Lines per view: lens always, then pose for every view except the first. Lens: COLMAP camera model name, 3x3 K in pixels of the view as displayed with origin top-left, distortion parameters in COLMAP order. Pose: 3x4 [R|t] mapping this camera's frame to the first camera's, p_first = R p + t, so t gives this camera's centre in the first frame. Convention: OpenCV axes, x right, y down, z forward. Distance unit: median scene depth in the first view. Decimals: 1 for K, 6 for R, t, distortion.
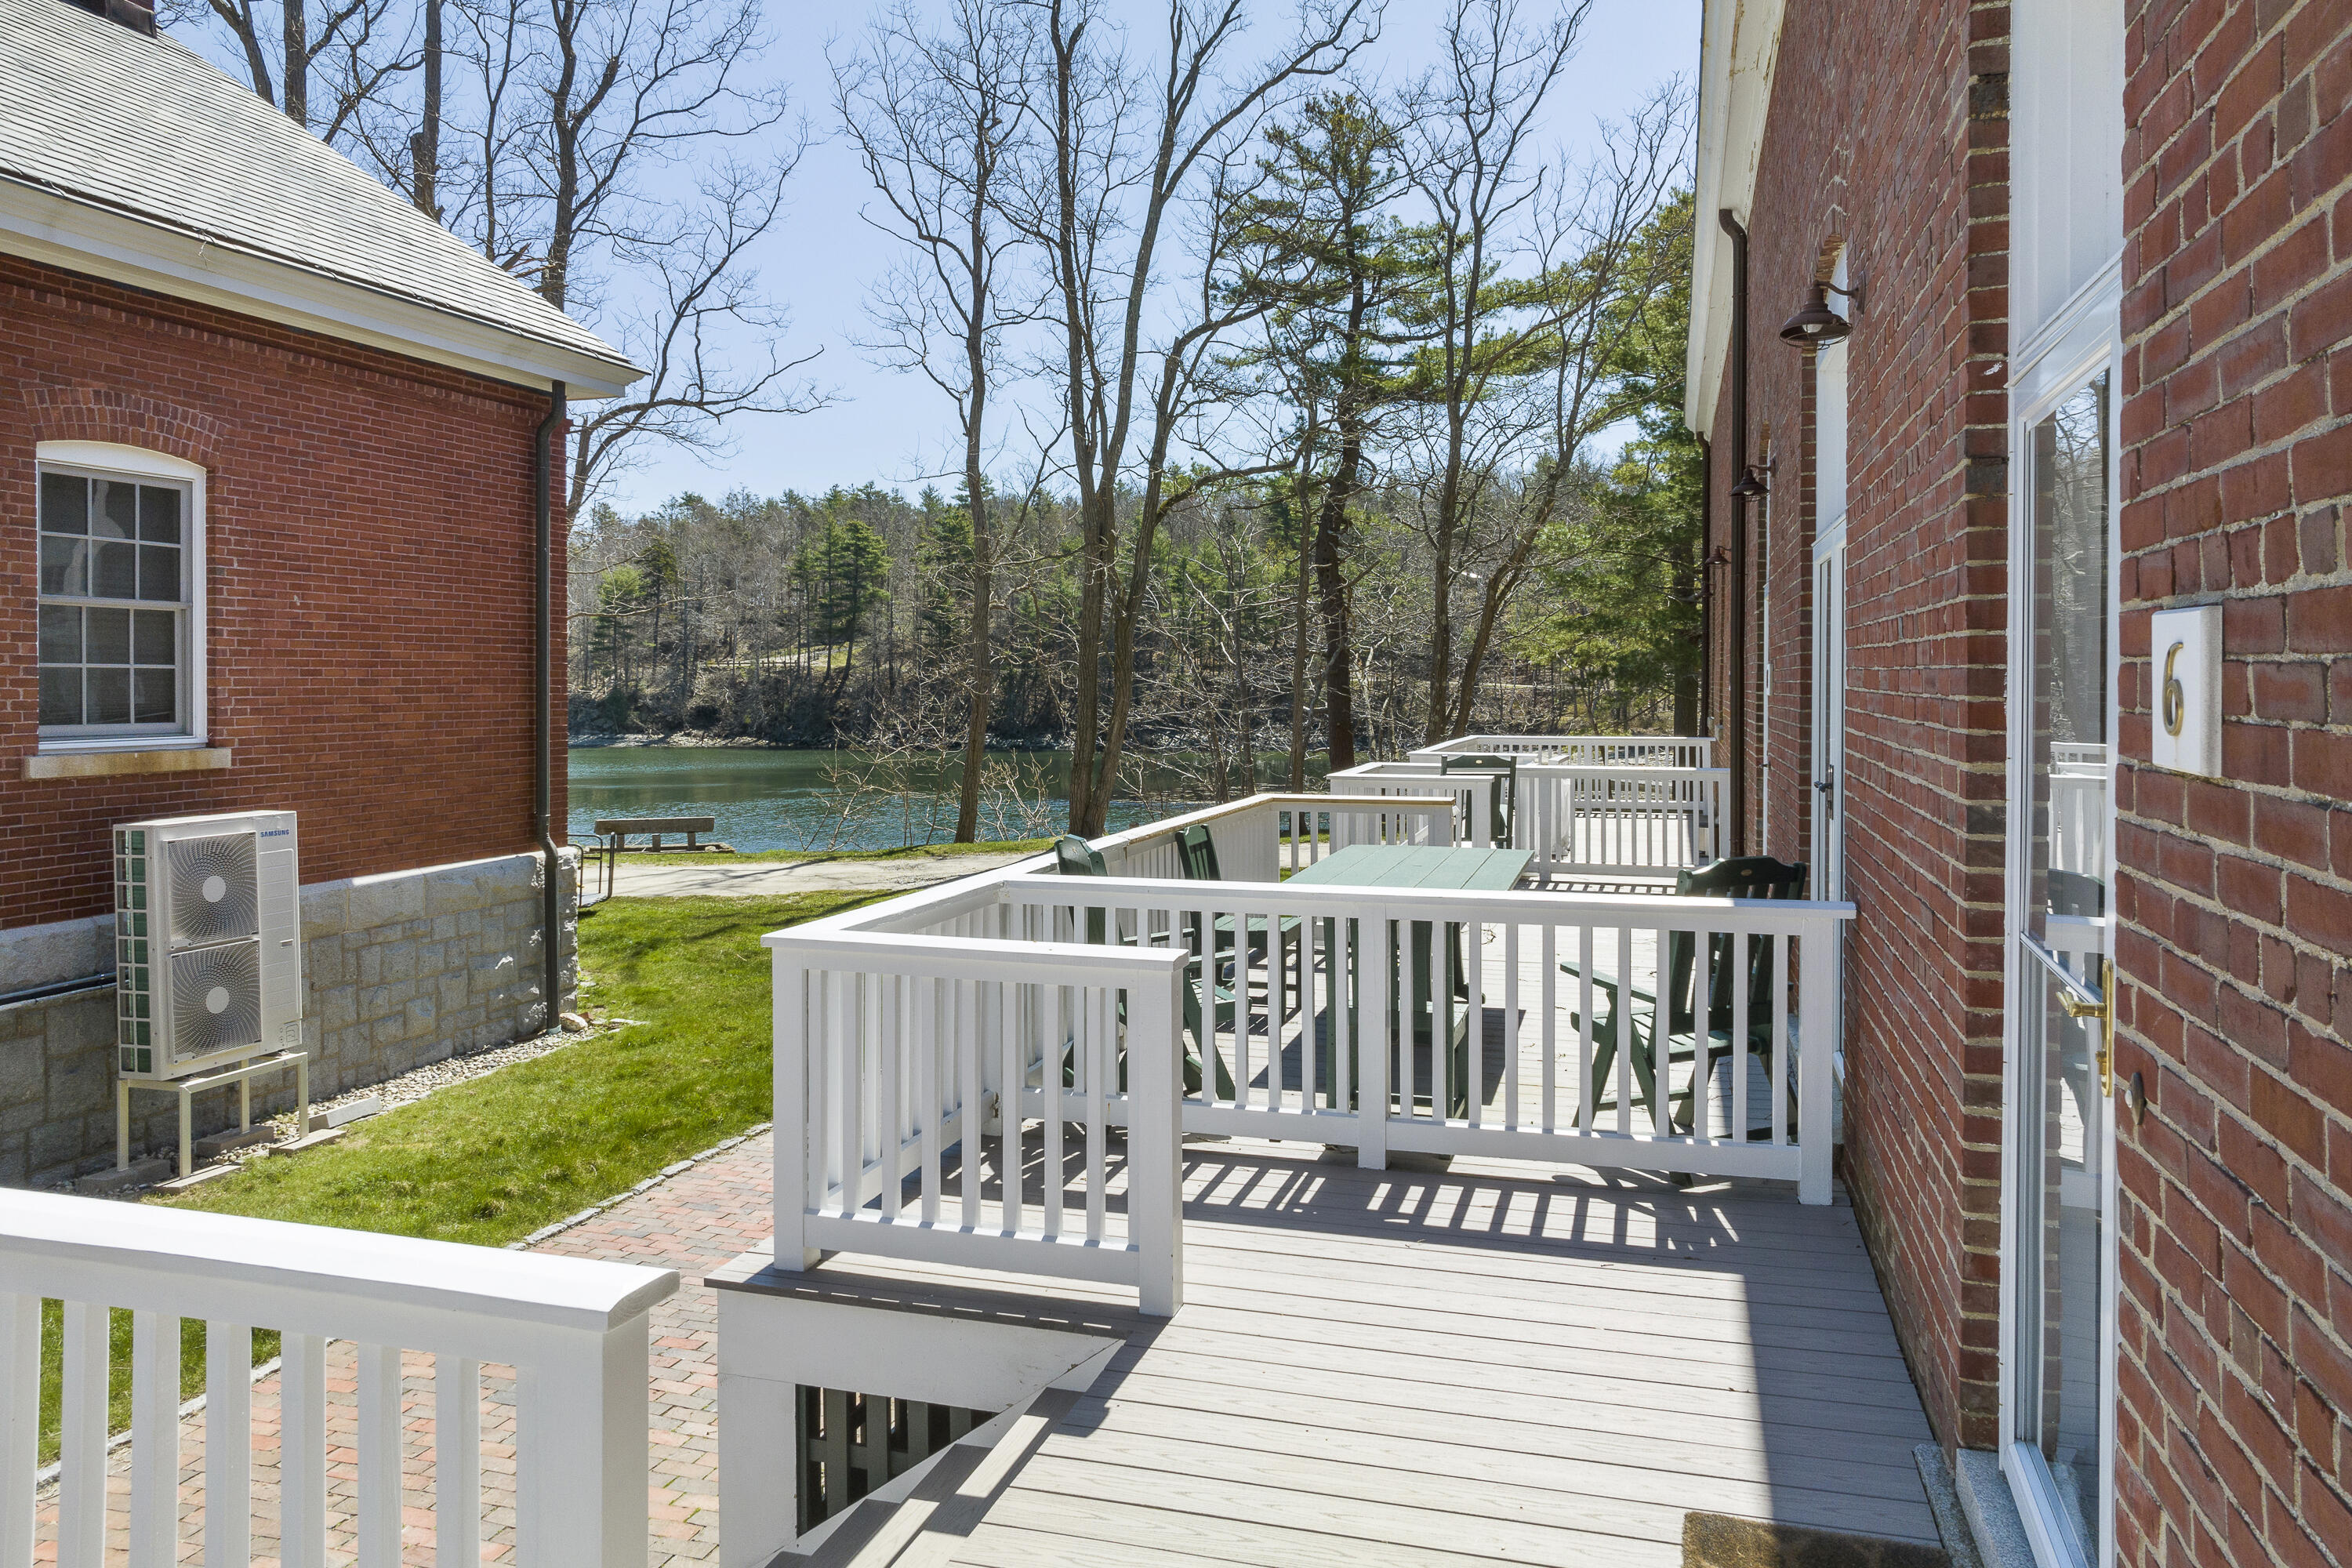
lens RADIAL K [[1624.4, 0, 1173.6], [0, 1624.4, 679.1], [0, 0, 1]] dist [0.001107, -0.004509]
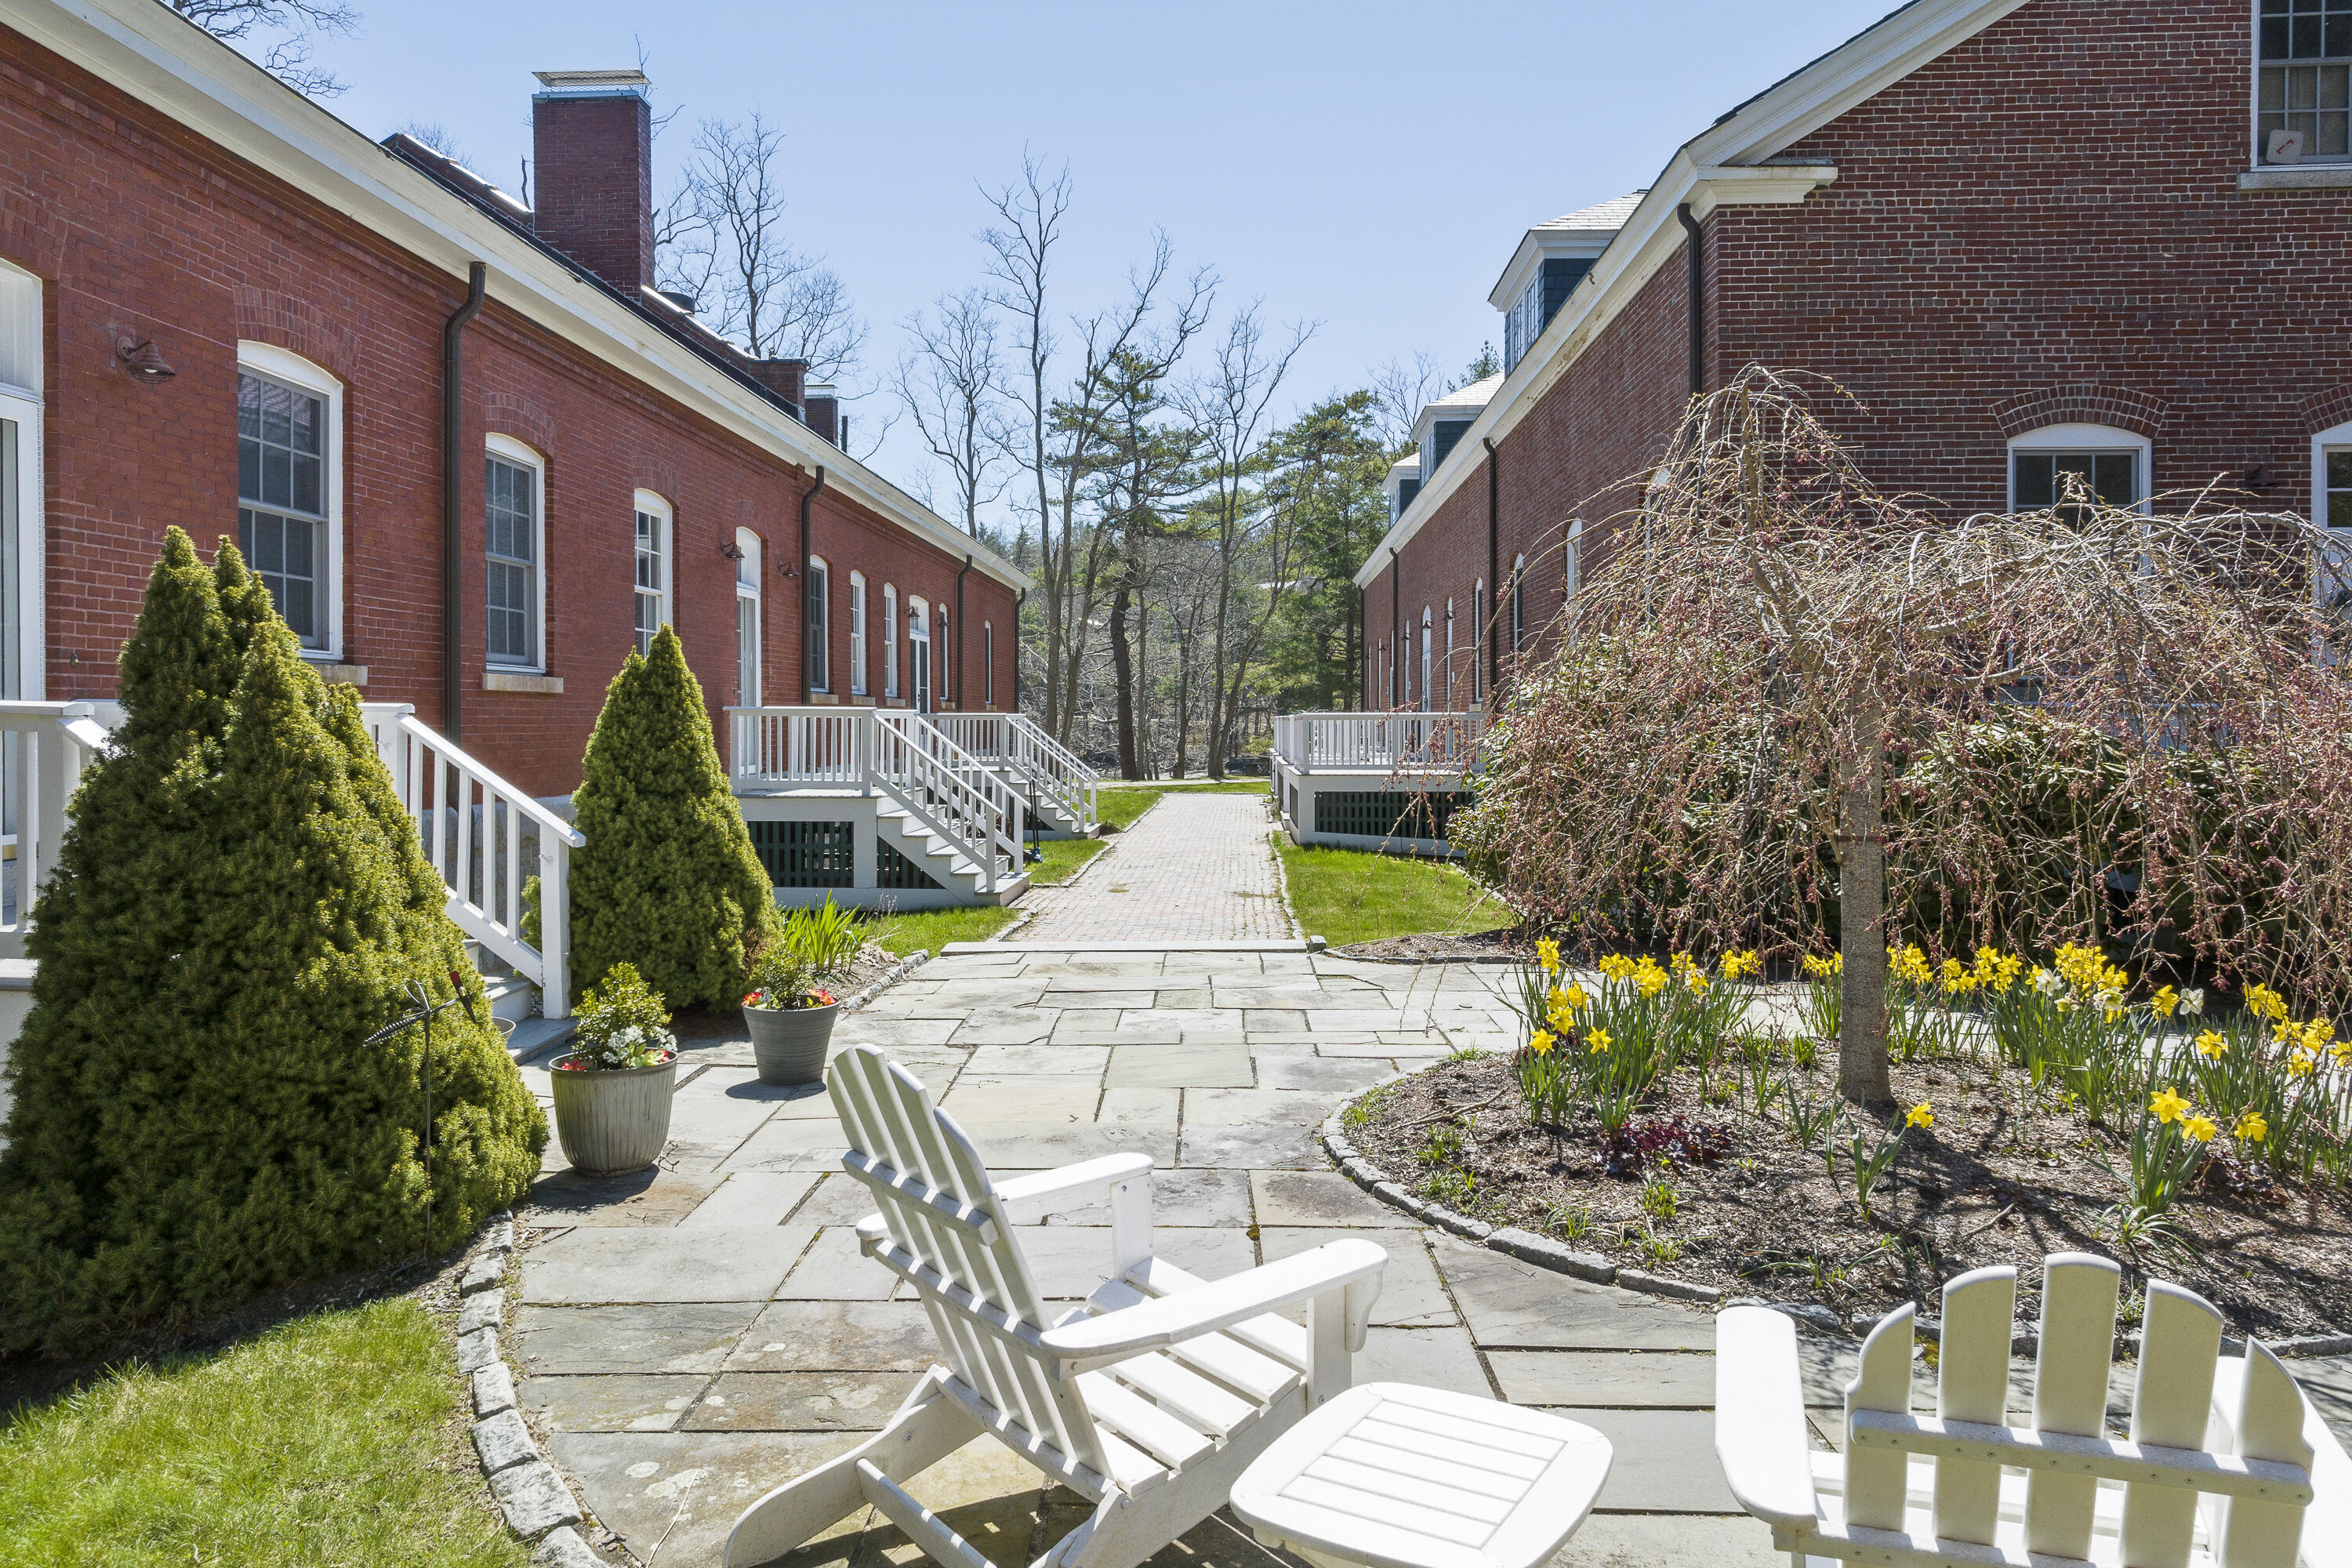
lens RADIAL K [[1628.5, 0, 1173.8], [0, 1628.5, 711.9], [0, 0, 1]] dist [-0.004448, 0.008051]
pose [[0.968332, -0.001866, 0.249658, -0.796926], [0.002527, 0.999994, -0.002325, 0.045366], [-0.249652, 0.002882, 0.968331, -1.831602]]
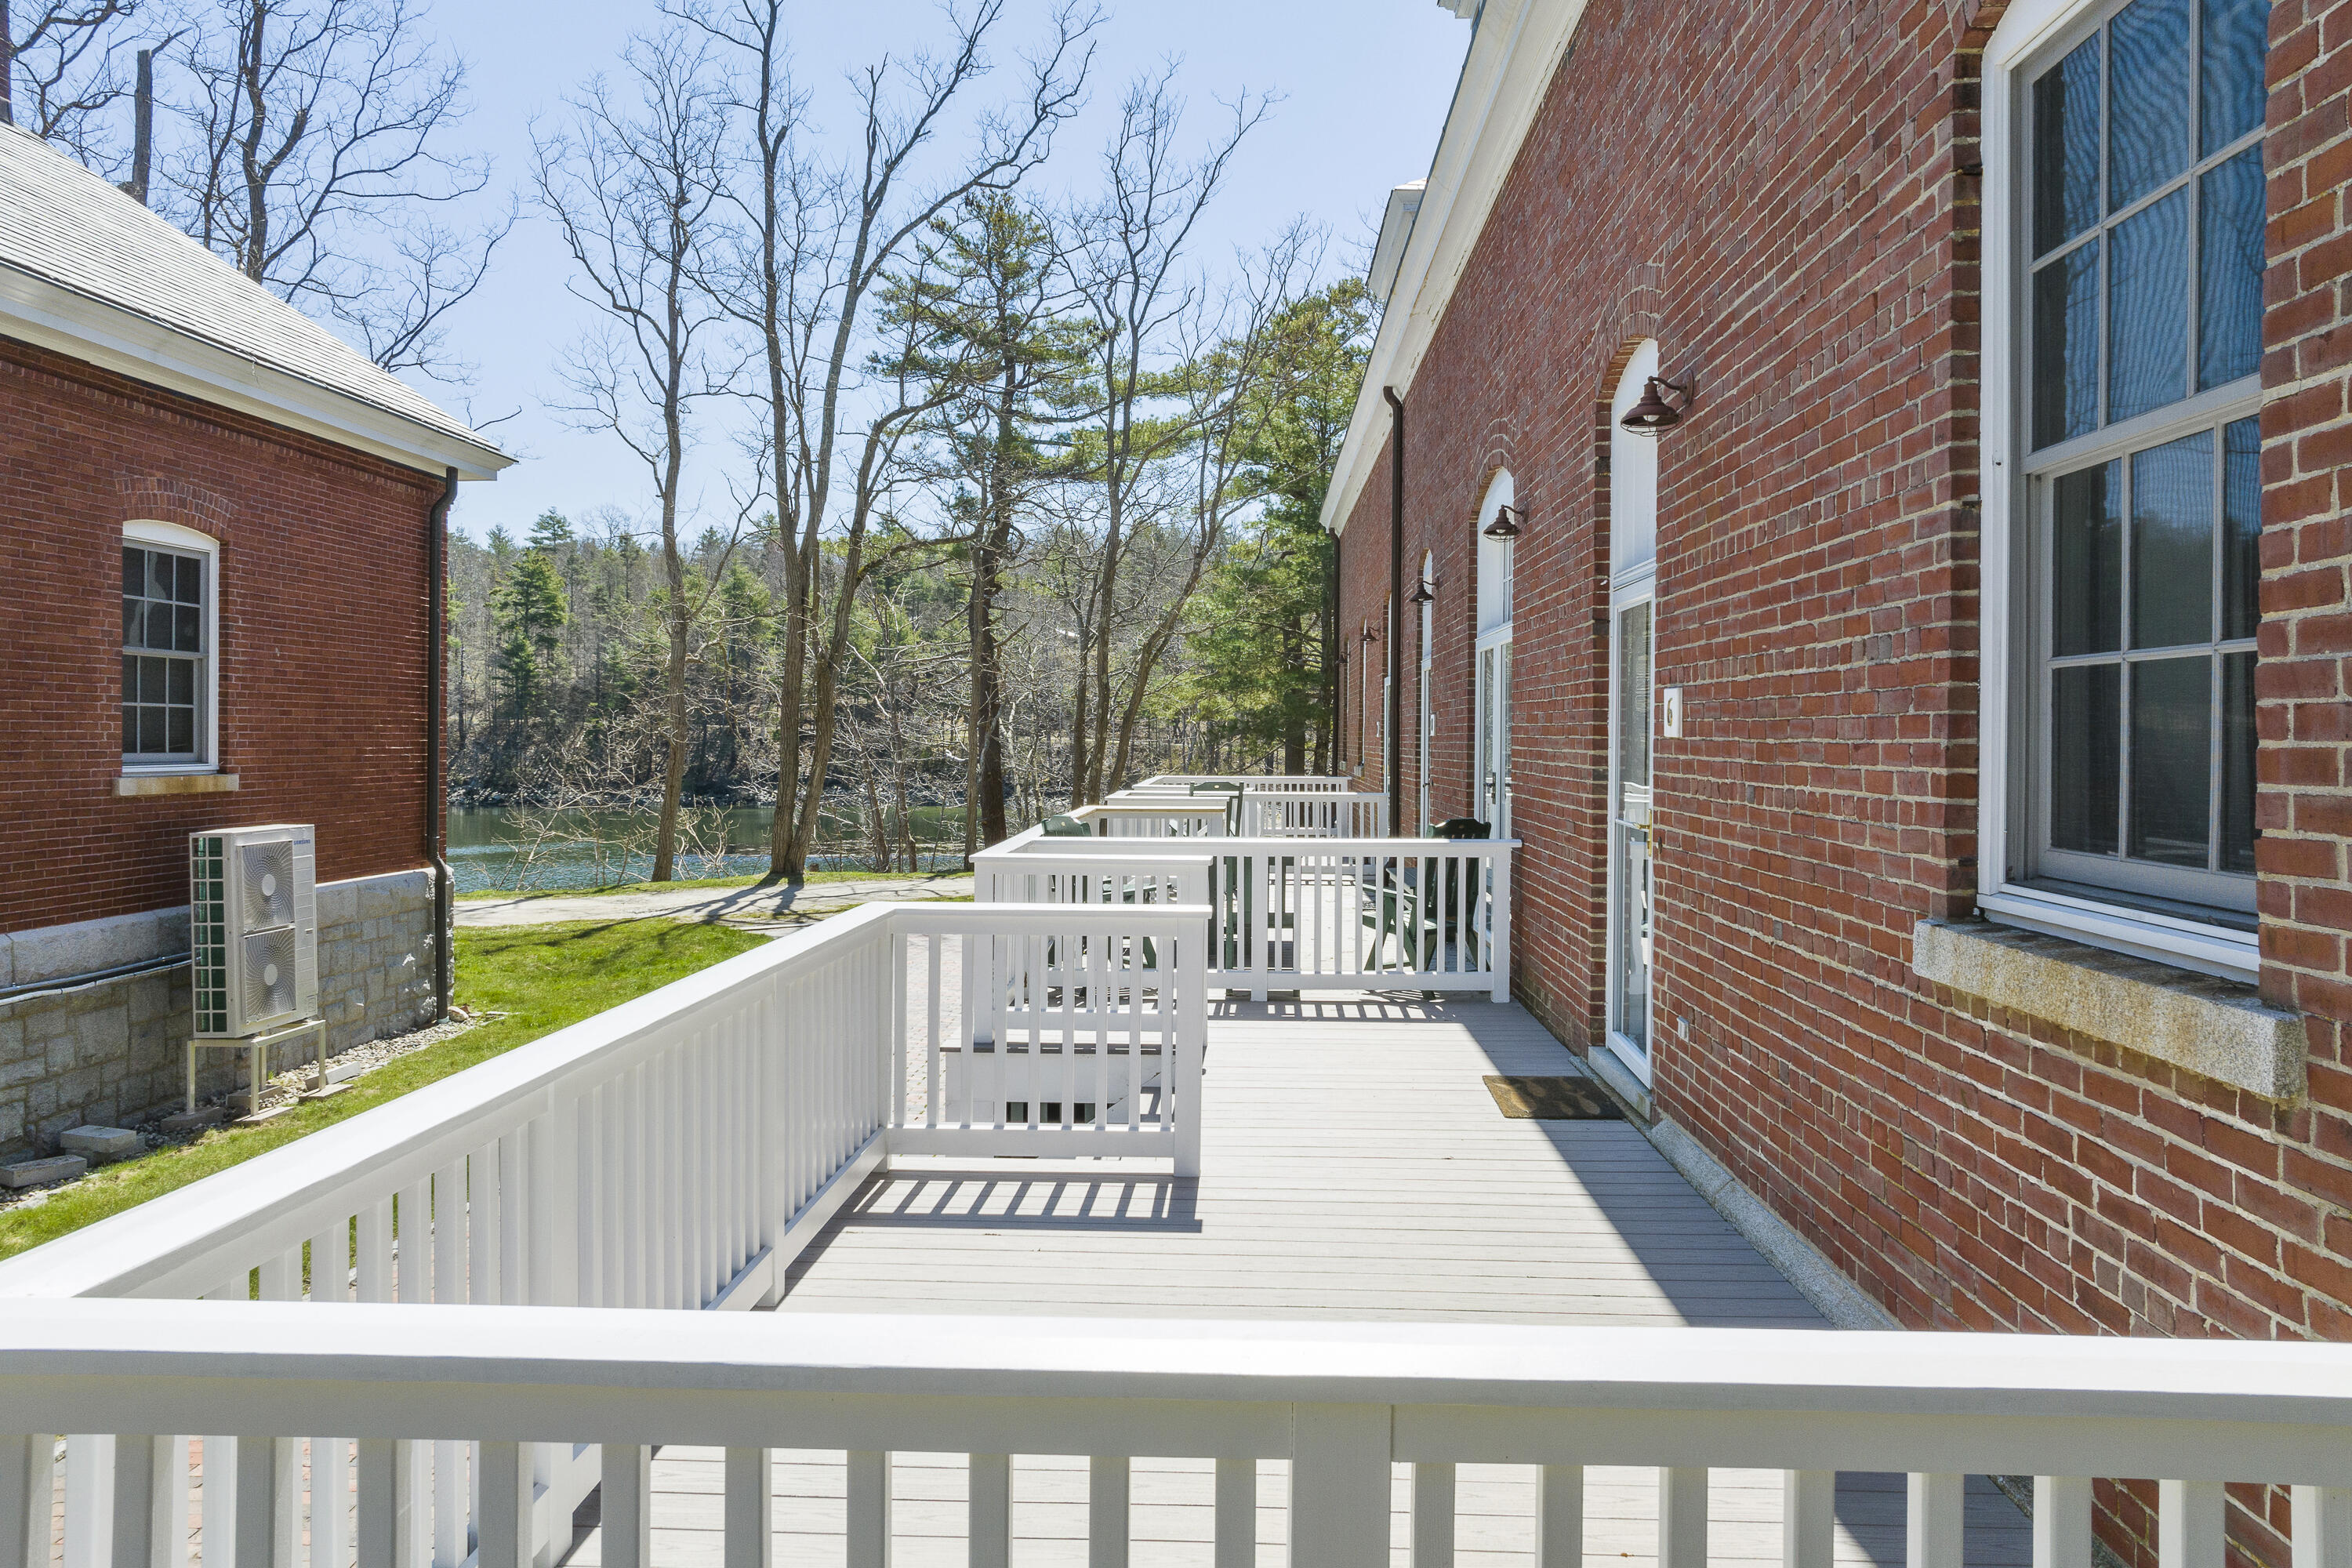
lens RADIAL K [[1628.5, 0, 1173.8], [0, 1628.5, 711.9], [0, 0, 1]] dist [-0.004448, 0.008051]
pose [[0.969049, 0.008541, 0.246722, -0.143998], [-0.005103, 0.999881, -0.014569, 0.007162], [-0.246817, 0.012859, 0.968977, -0.239402]]
